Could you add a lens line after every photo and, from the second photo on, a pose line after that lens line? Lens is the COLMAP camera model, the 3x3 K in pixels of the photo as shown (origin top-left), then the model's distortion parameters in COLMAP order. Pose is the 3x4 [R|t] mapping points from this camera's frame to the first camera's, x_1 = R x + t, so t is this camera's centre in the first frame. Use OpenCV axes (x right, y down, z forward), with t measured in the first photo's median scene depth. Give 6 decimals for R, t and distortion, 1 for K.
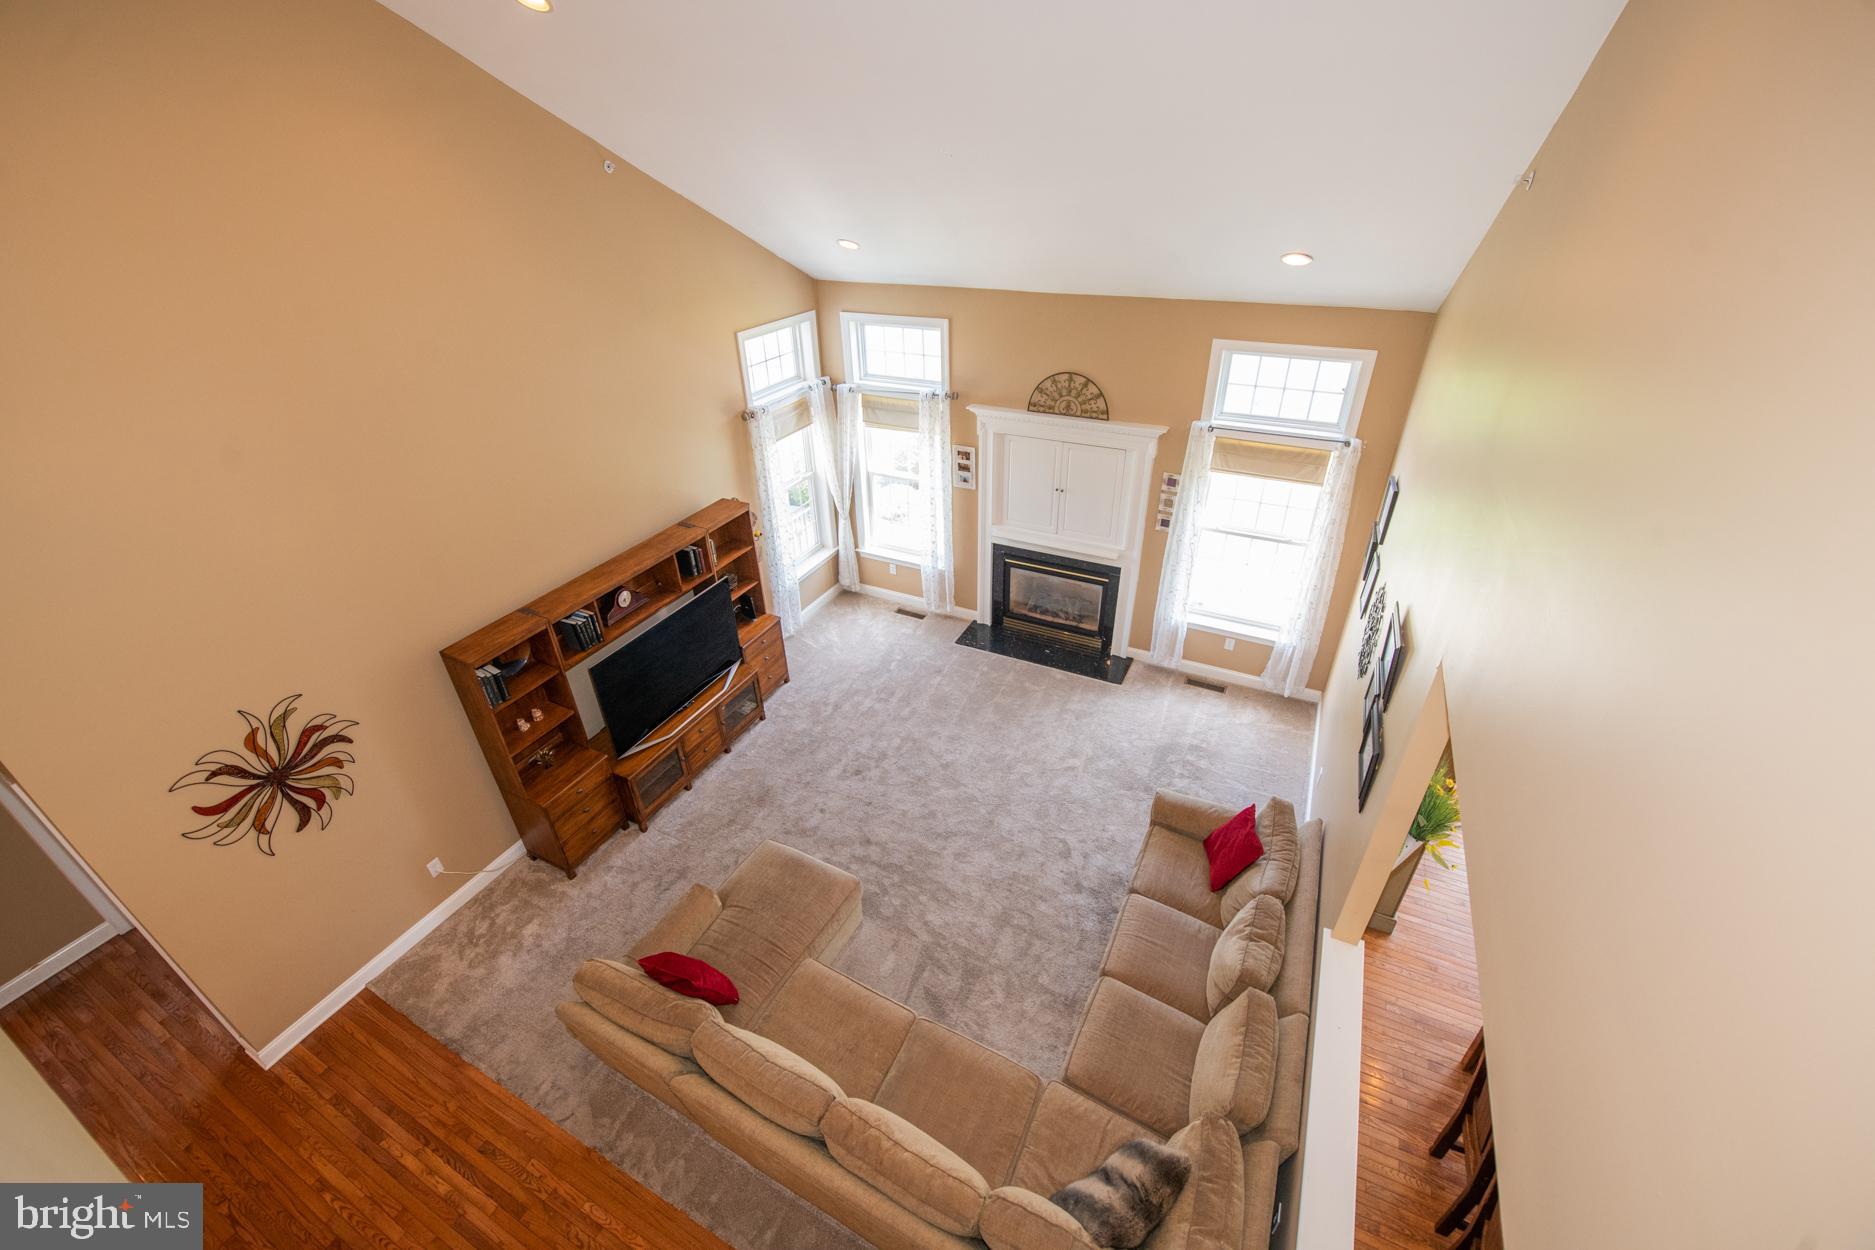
lens RADIAL K [[749.8, 0, 949.0], [0, 749.8, 592.6], [0, 0, 1]] dist [-0.020766, -0.002114]
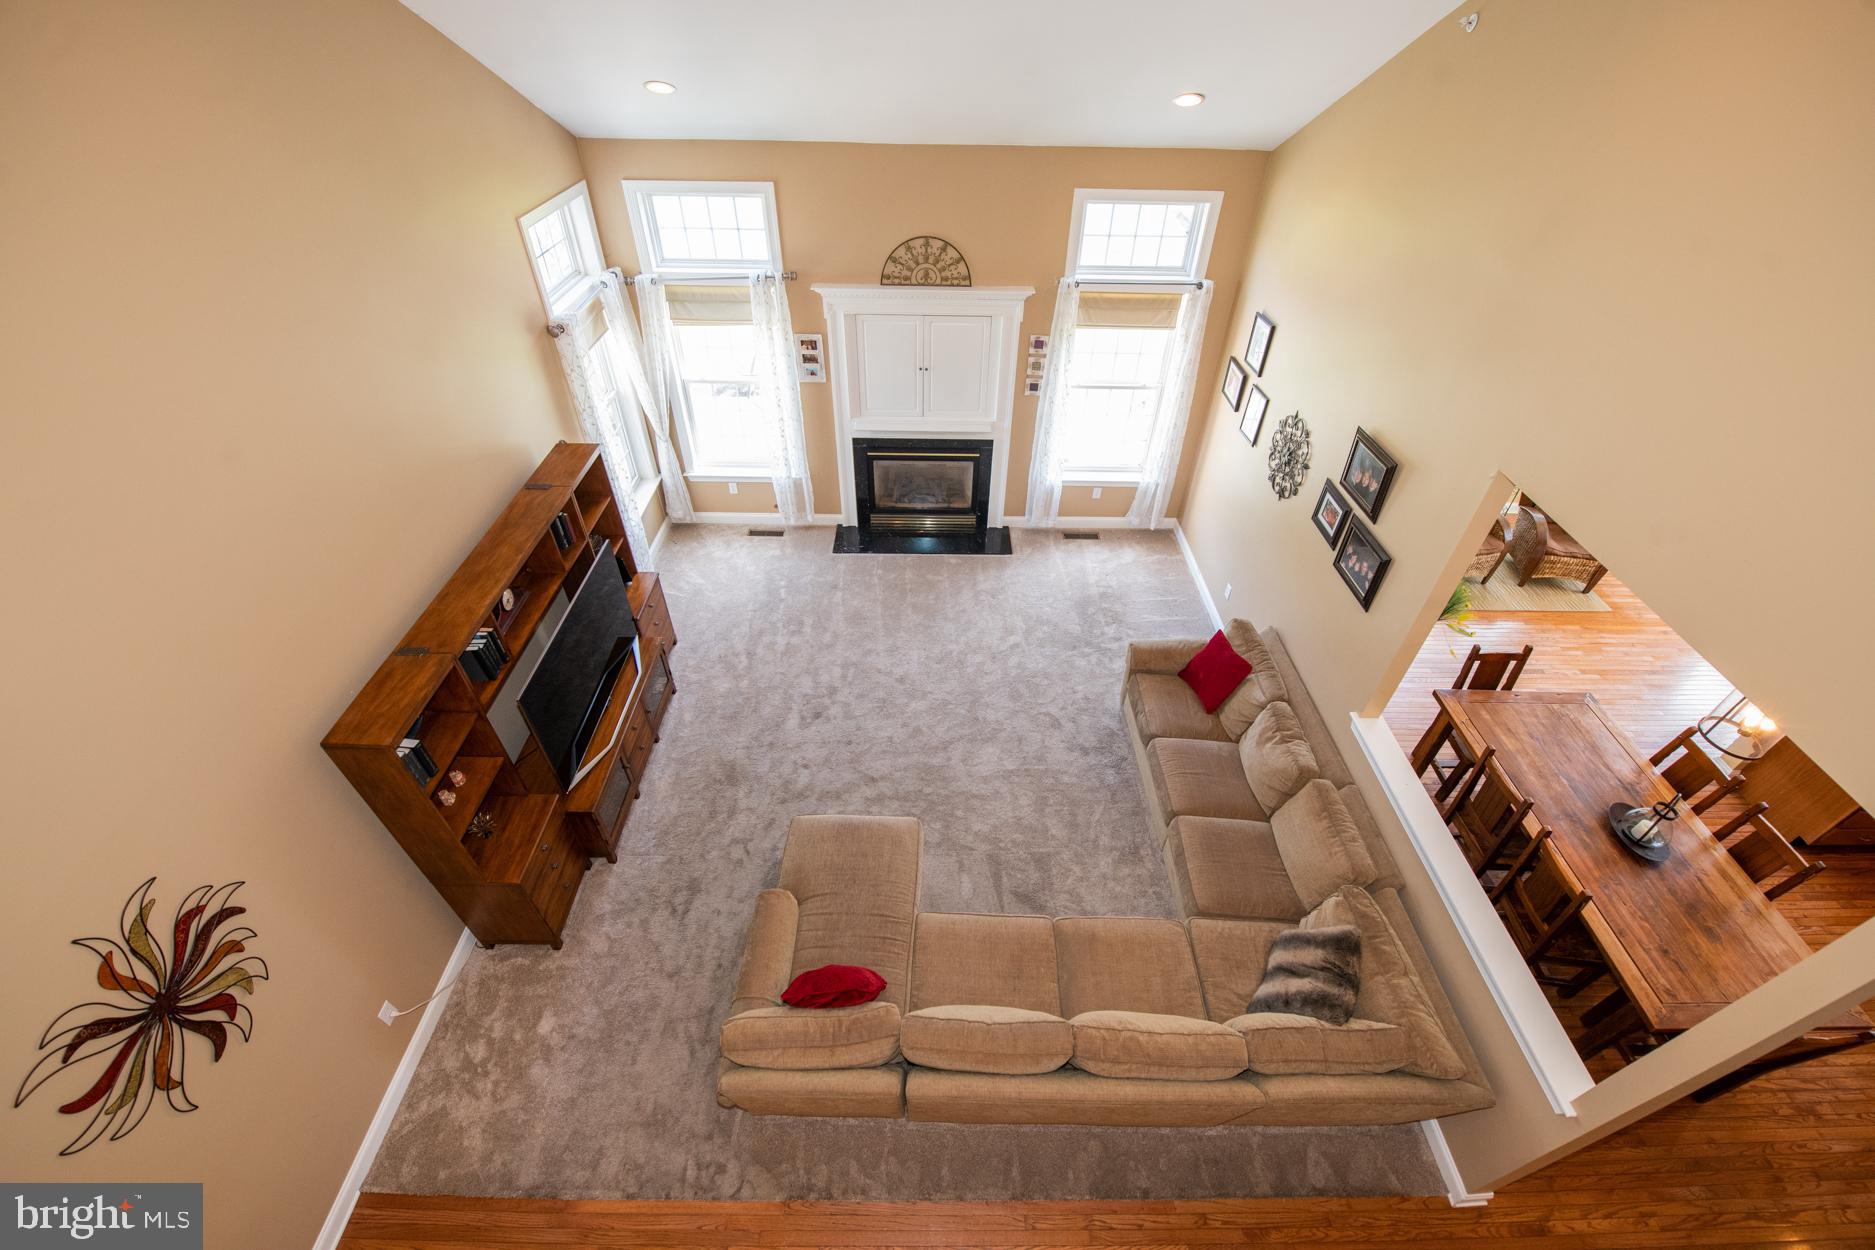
lens RADIAL K [[749.8, 0, 946.4], [0, 749.8, 593.3], [0, 0, 1]] dist [-0.020766, -0.002114]
pose [[0.895113, -0.255952, 0.365049, -0.282202], [0.191737, 0.960203, 0.203096, -0.060151], [-0.402504, -0.111800, 0.908566, 0.120404]]
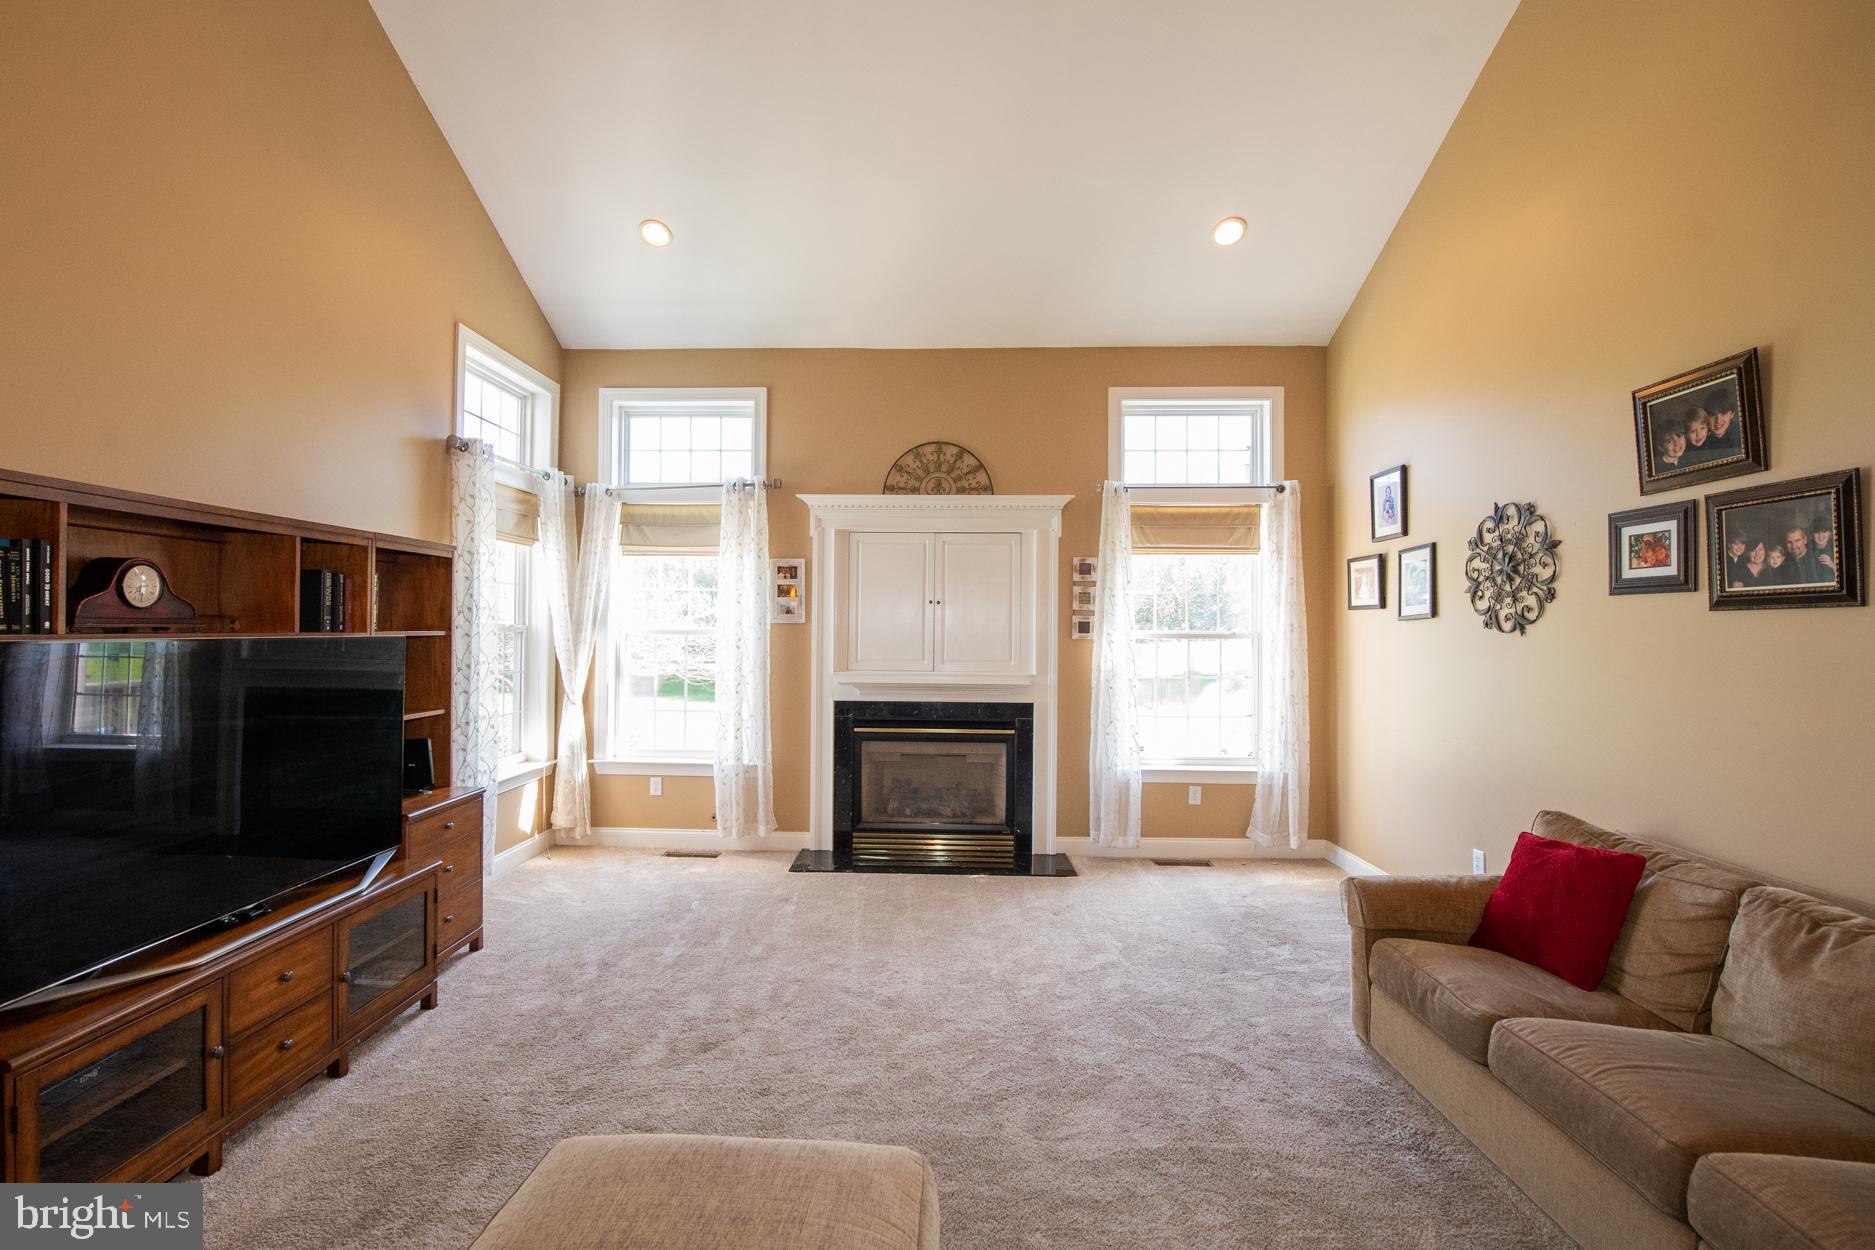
lens RADIAL K [[800.7, 0, 913.2], [0, 800.7, 620.2], [0, 0, 1]] dist [-0.019054, -0.002129]
pose [[0.915858, 0.022912, 0.400847, -0.204494], [0.184616, 0.862536, -0.471114, 0.270995], [-0.356539, 0.505477, 0.785731, 0.488253]]
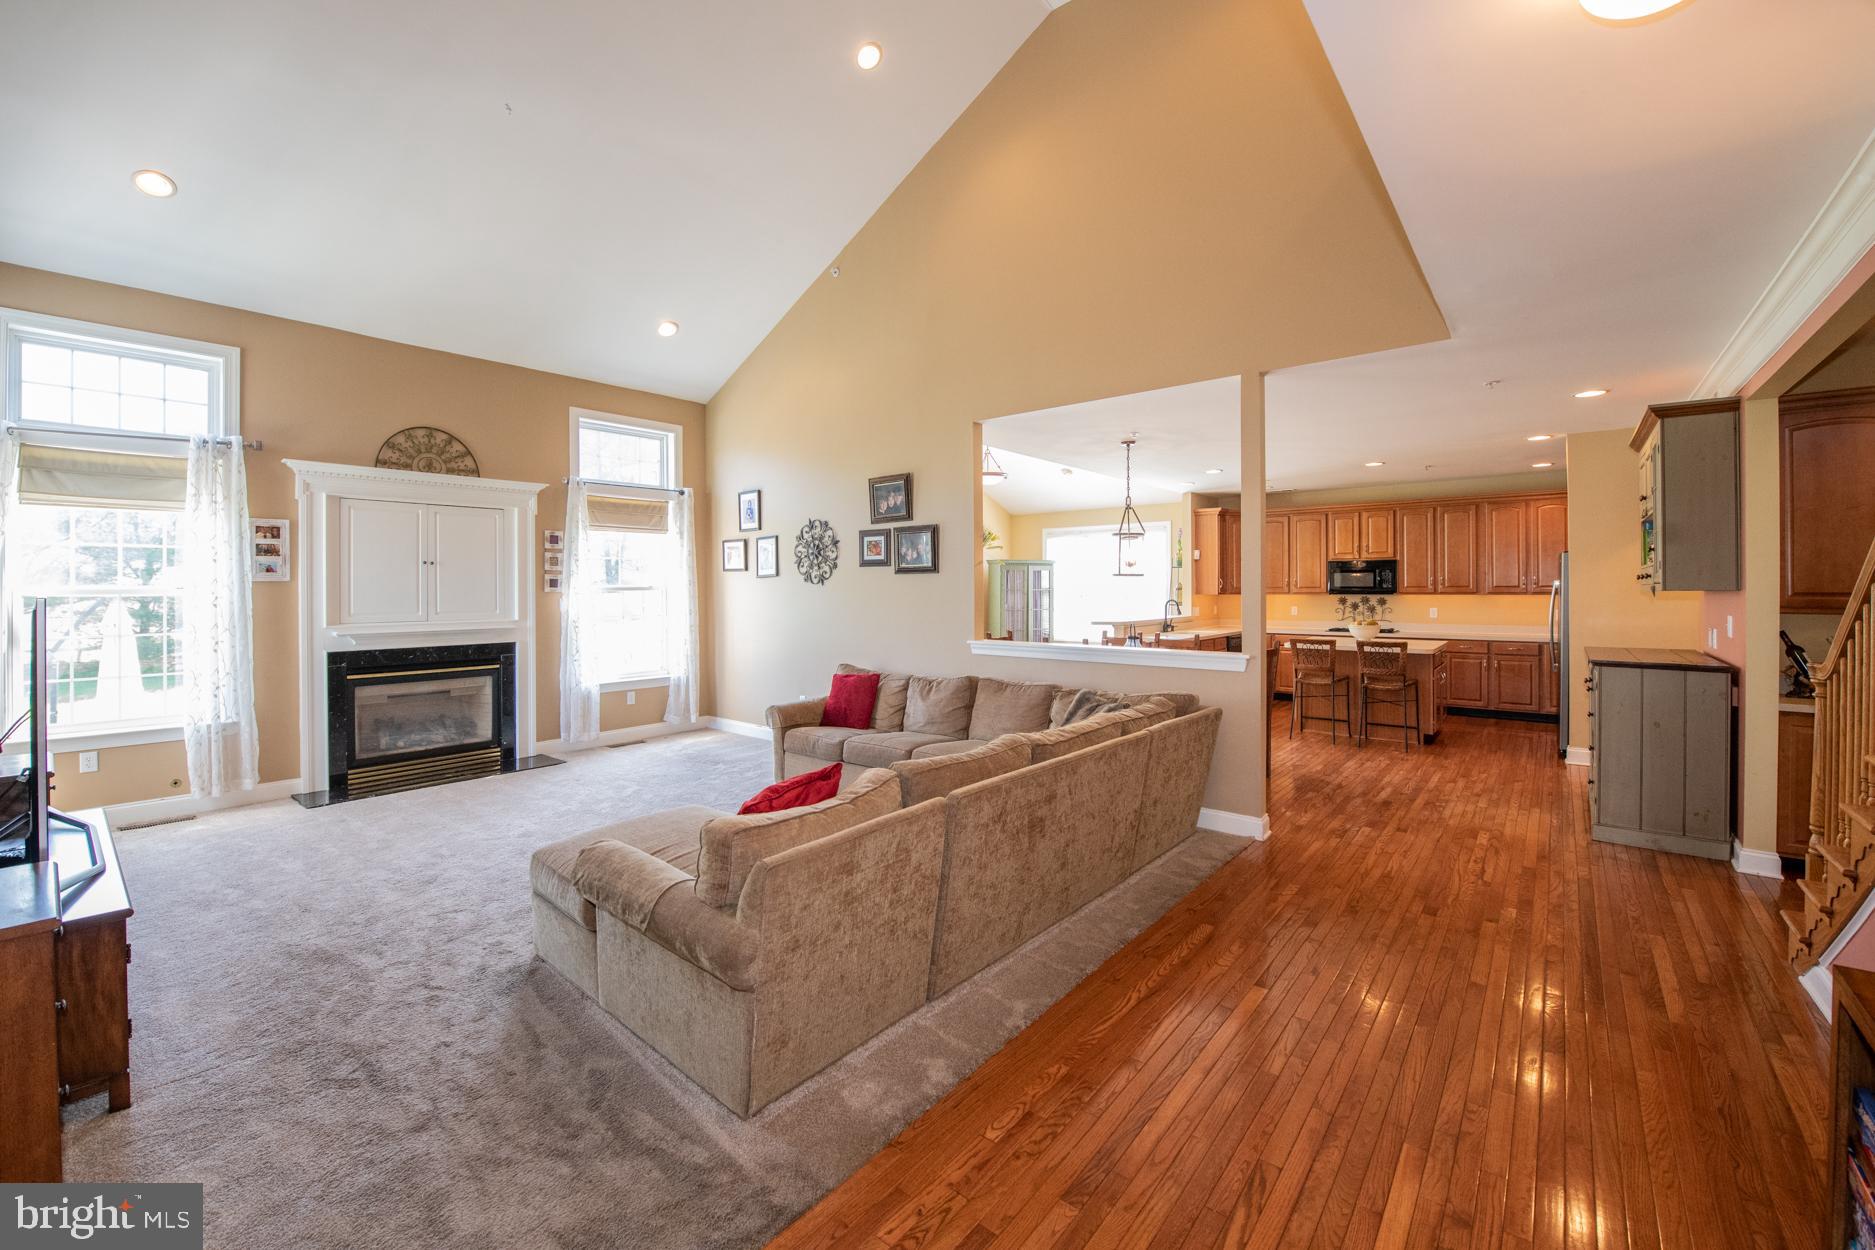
lens RADIAL K [[749.8, 0, 928.5], [0, 749.8, 586.7], [0, 0, 1]] dist [-0.020766, -0.002114]
pose [[0.243298, 0.008464, 0.969915, -0.616759], [0.484521, 0.865202, -0.129090, 0.313601], [-0.840265, 0.501352, 0.206401, 0.425715]]
